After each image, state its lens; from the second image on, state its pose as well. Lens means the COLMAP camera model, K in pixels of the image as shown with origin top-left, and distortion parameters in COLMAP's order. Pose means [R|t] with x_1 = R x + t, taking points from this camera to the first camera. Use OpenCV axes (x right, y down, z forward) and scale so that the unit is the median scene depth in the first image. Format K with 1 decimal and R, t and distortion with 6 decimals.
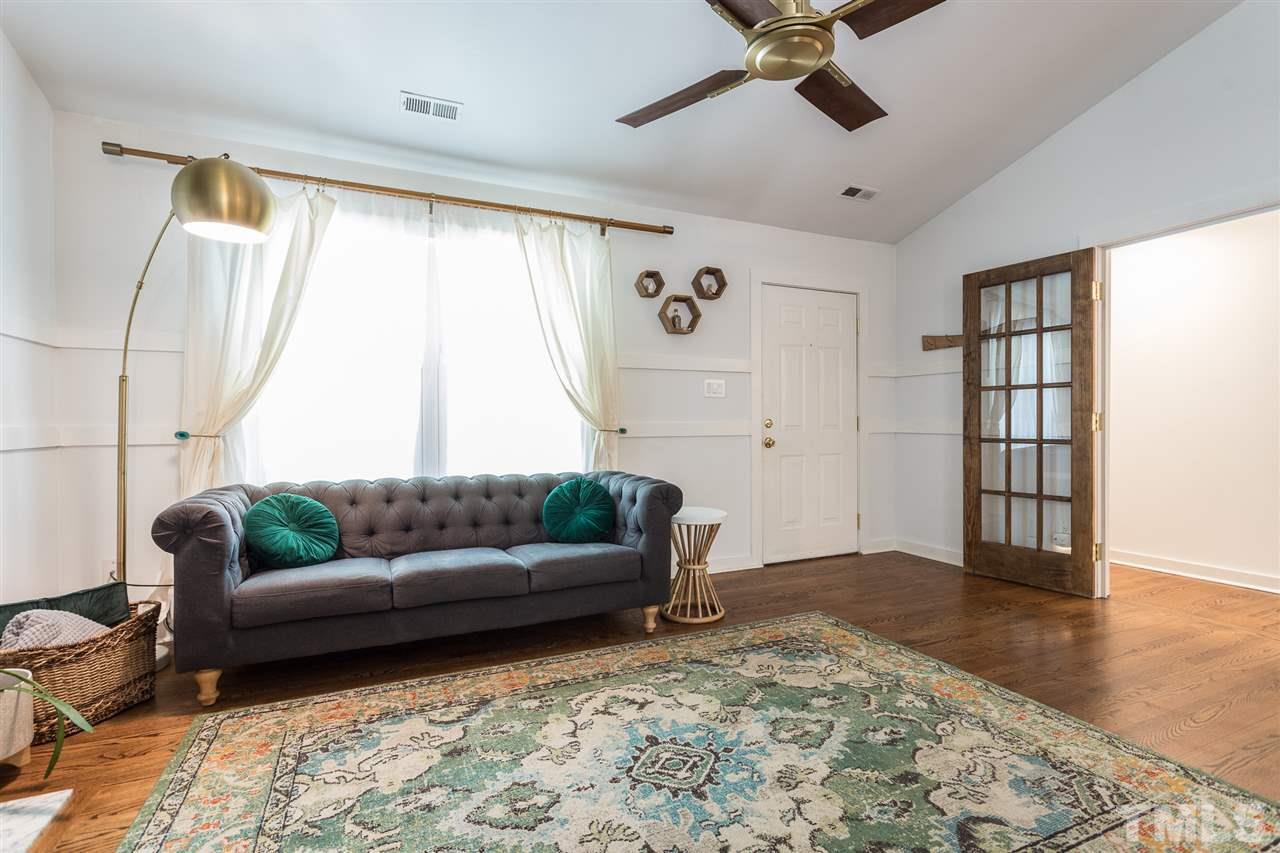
lens RADIAL K [[611.0, 0, 640.8], [0, 611.0, 429.4], [0, 0, 1]] dist [0.008071, -0.000746]
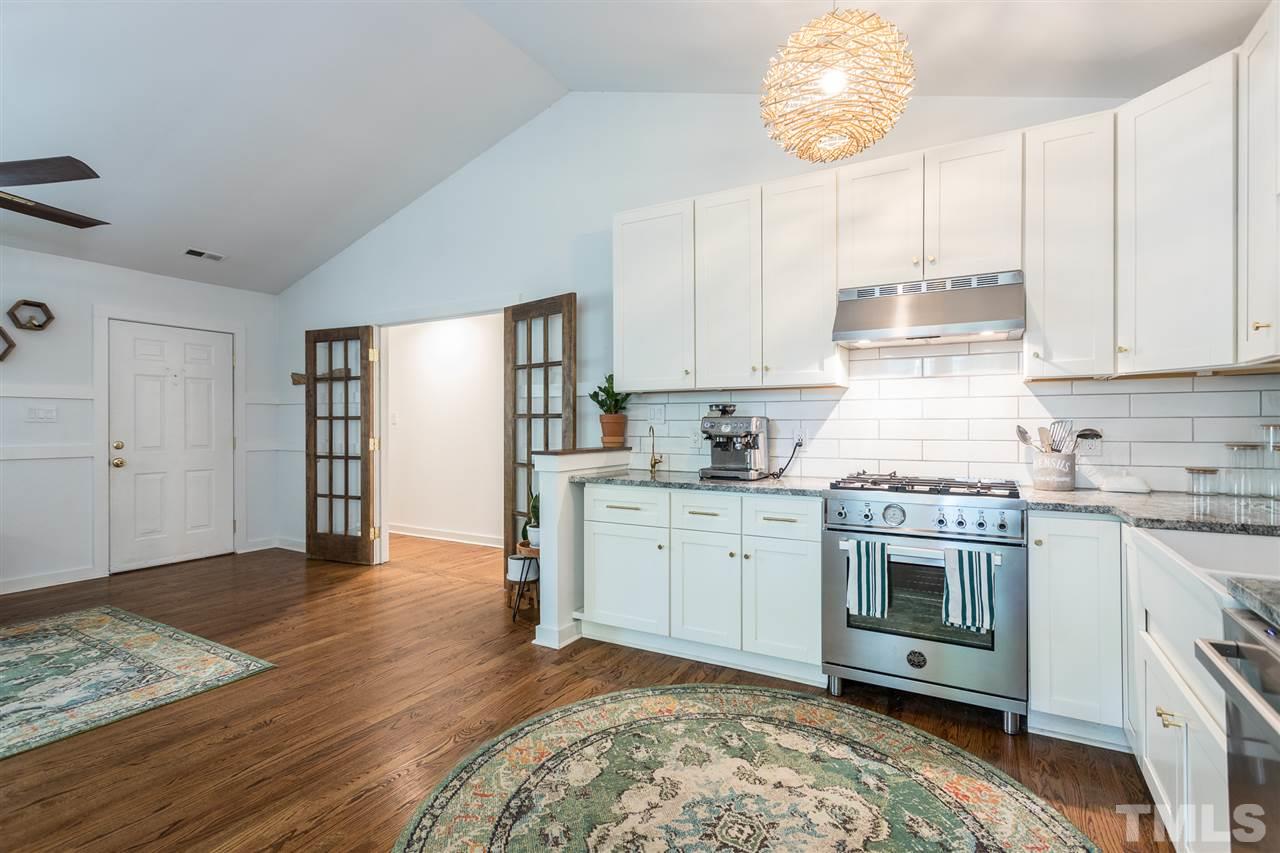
lens RADIAL K [[611.0, 0, 645.8], [0, 611.0, 428.5], [0, 0, 1]] dist [0.008071, -0.000746]
pose [[0.815894, 0.000137, 0.578202, 0.391770], [0.001714, 0.999995, -0.002655, -0.040867], [-0.578199, 0.003157, 0.815890, -0.525277]]
